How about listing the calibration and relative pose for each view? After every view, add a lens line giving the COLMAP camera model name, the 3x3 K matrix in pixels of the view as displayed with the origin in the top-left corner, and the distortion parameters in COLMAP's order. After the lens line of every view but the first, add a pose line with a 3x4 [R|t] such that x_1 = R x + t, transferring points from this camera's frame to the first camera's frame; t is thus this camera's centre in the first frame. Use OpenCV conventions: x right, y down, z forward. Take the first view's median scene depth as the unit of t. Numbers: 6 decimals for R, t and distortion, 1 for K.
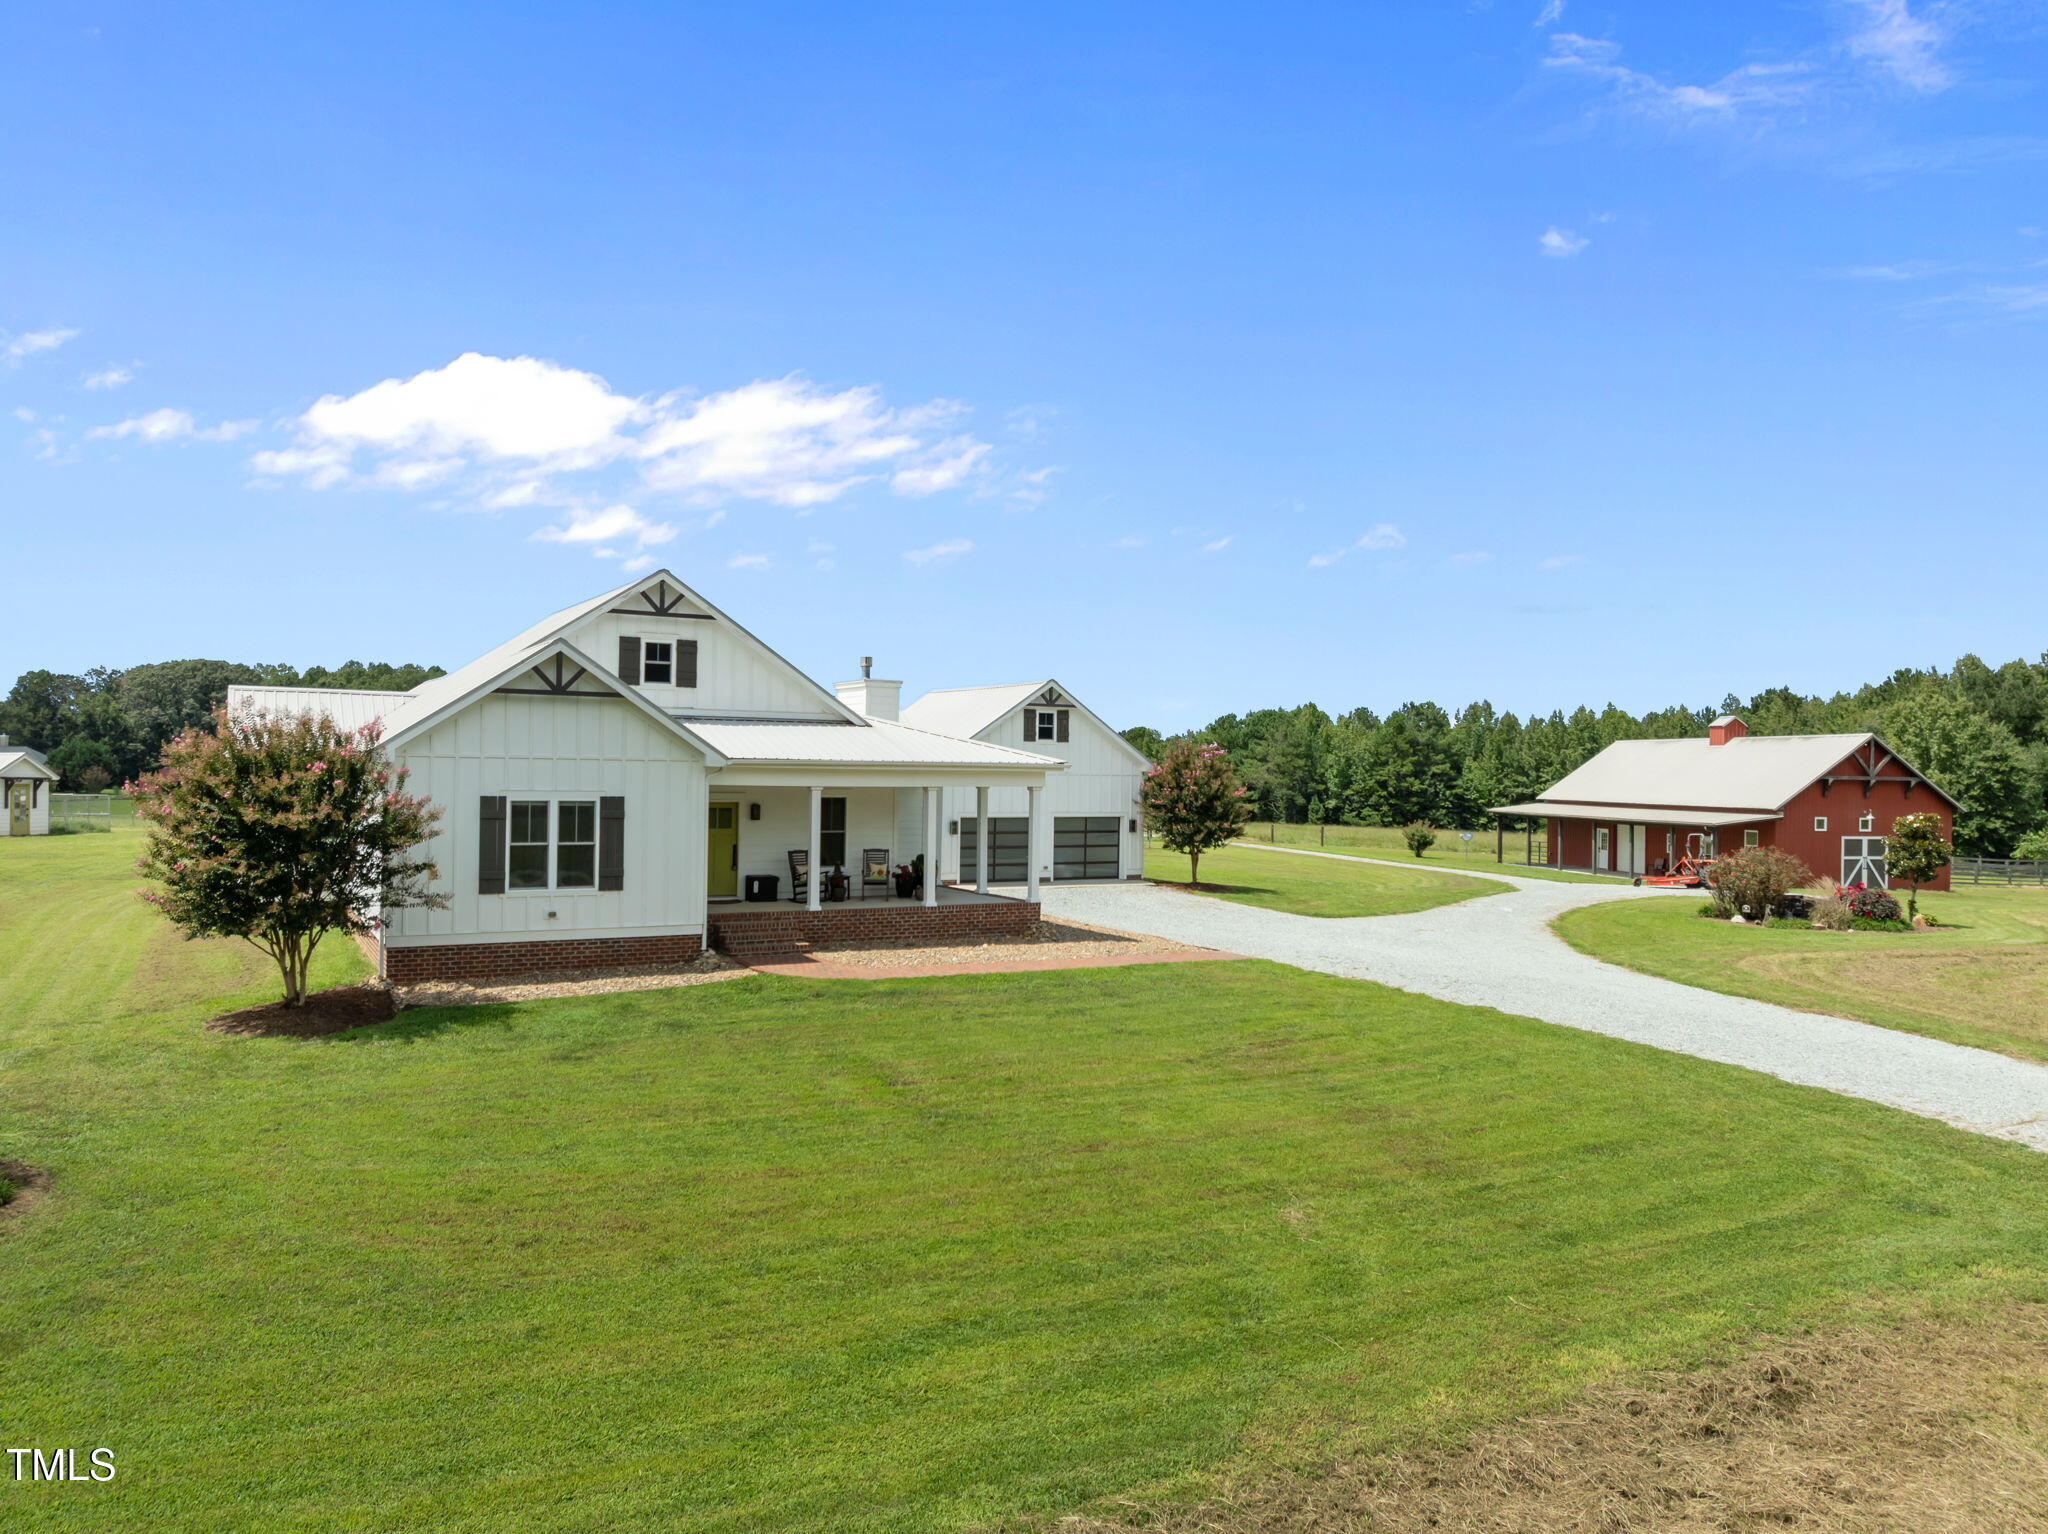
lens RADIAL K [[1436.6, 0, 1028.8], [0, 1436.6, 765.7], [0, 0, 1]] dist [-0.029490, -0.004944]
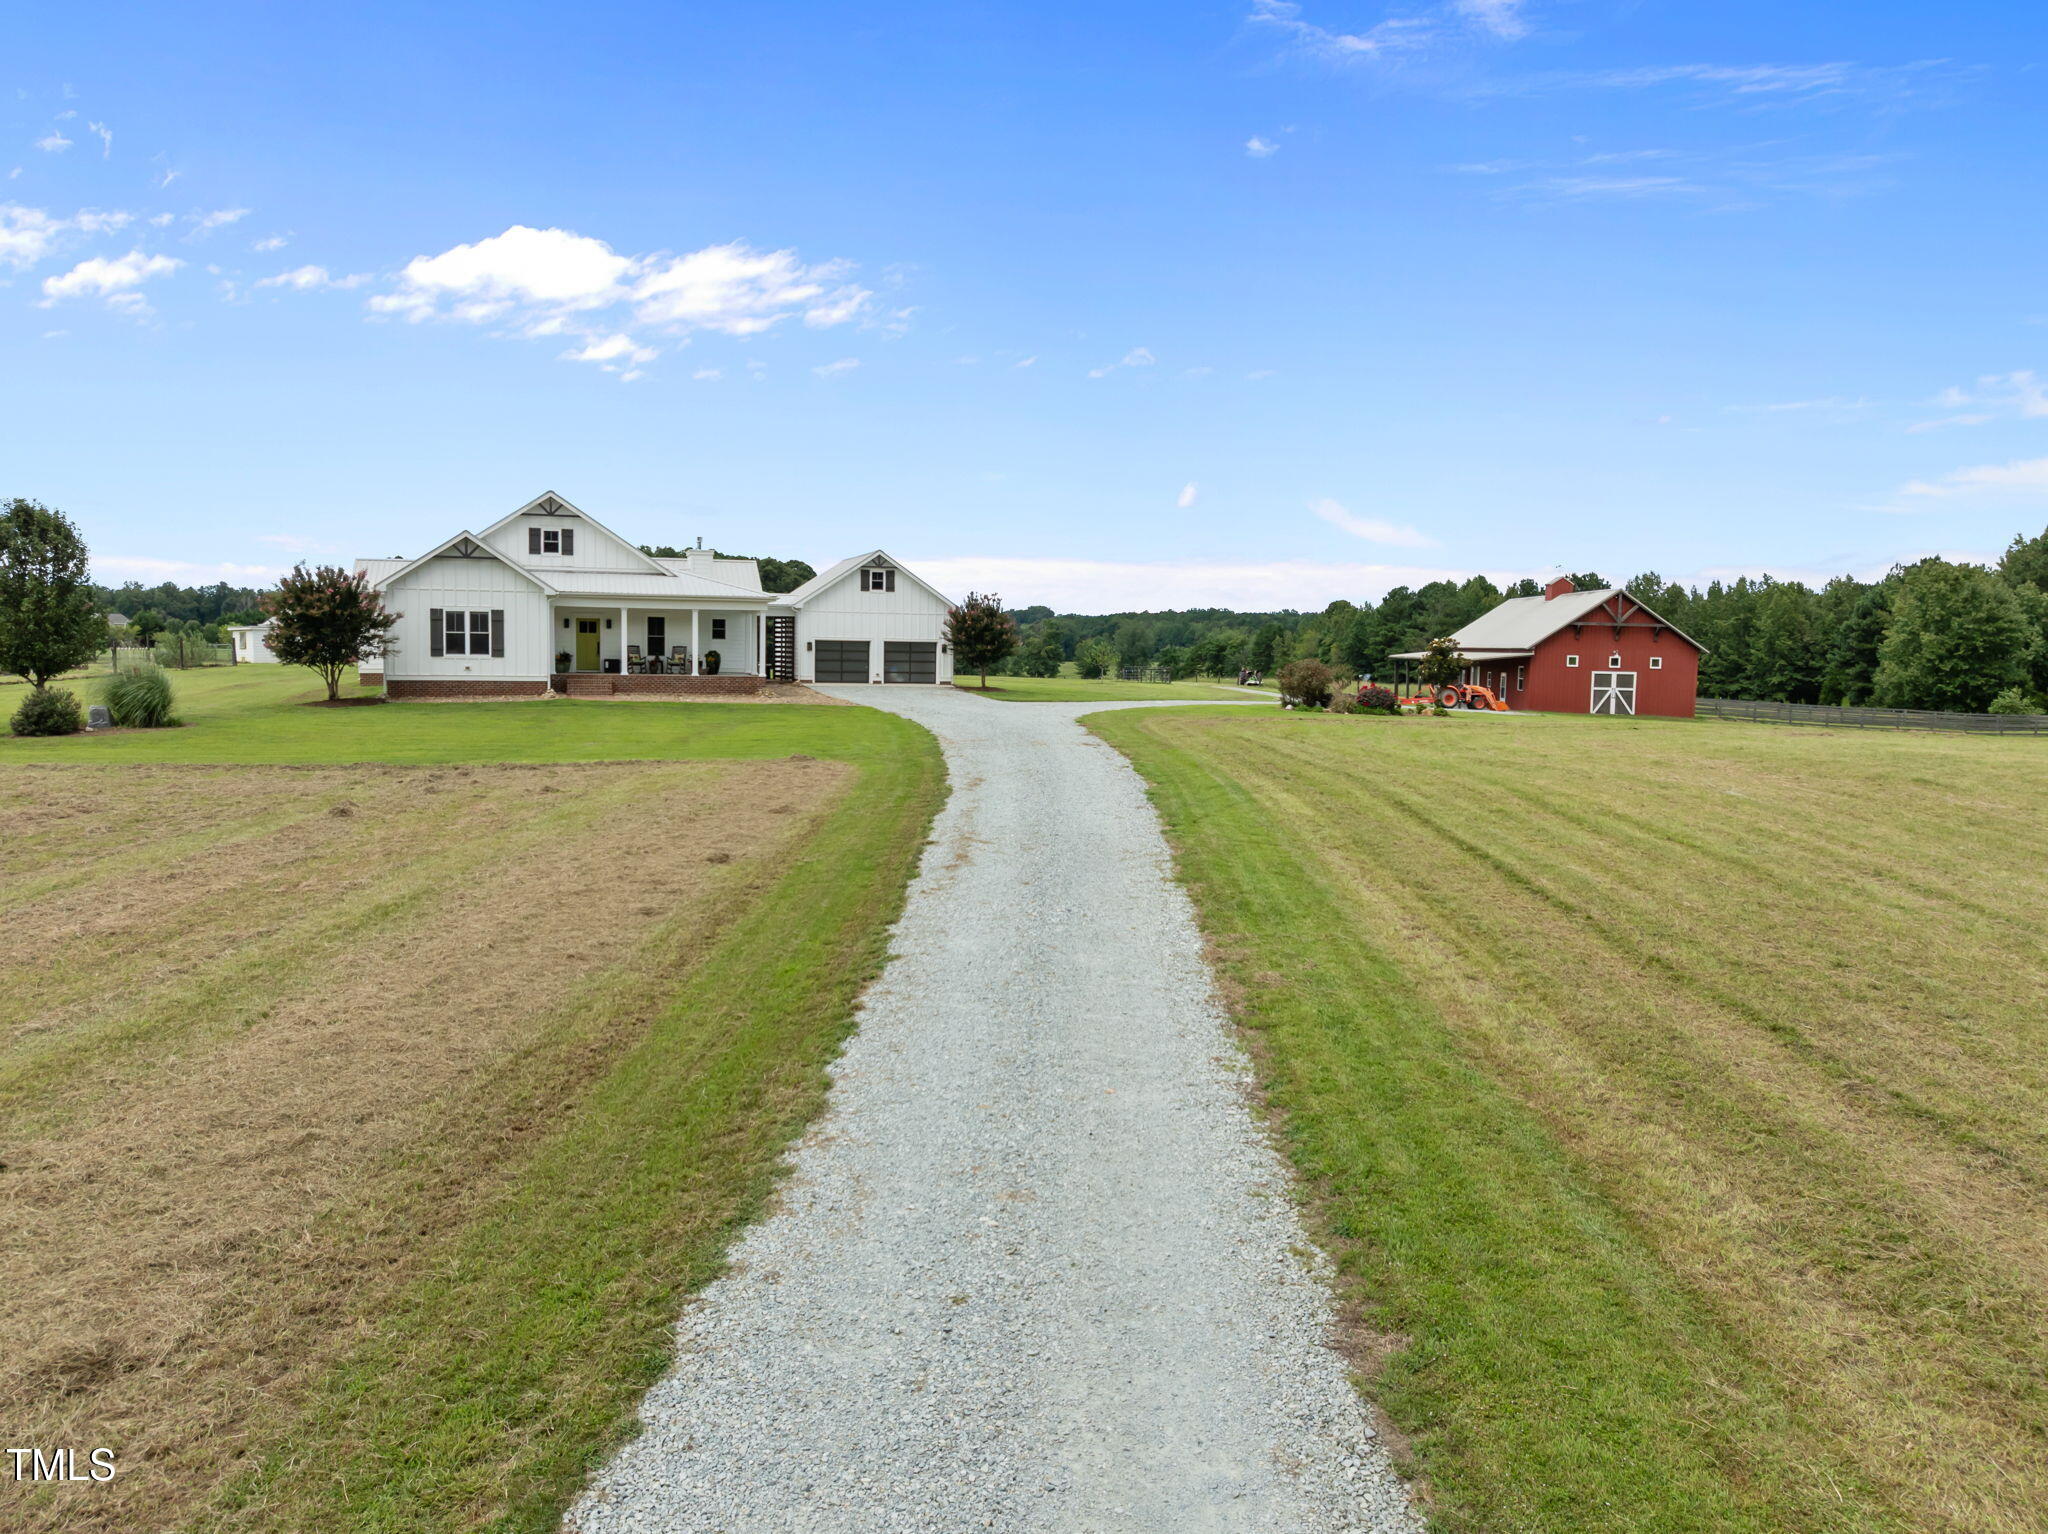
lens RADIAL K [[1436.6, 0, 1028.8], [0, 1436.6, 765.7], [0, 0, 1]] dist [-0.029490, -0.004944]
pose [[0.977511, 0.019960, -0.209936, 0.721160], [-0.002456, 0.996520, 0.083312, 0.059217], [0.210869, -0.080923, 0.974159, -0.675084]]
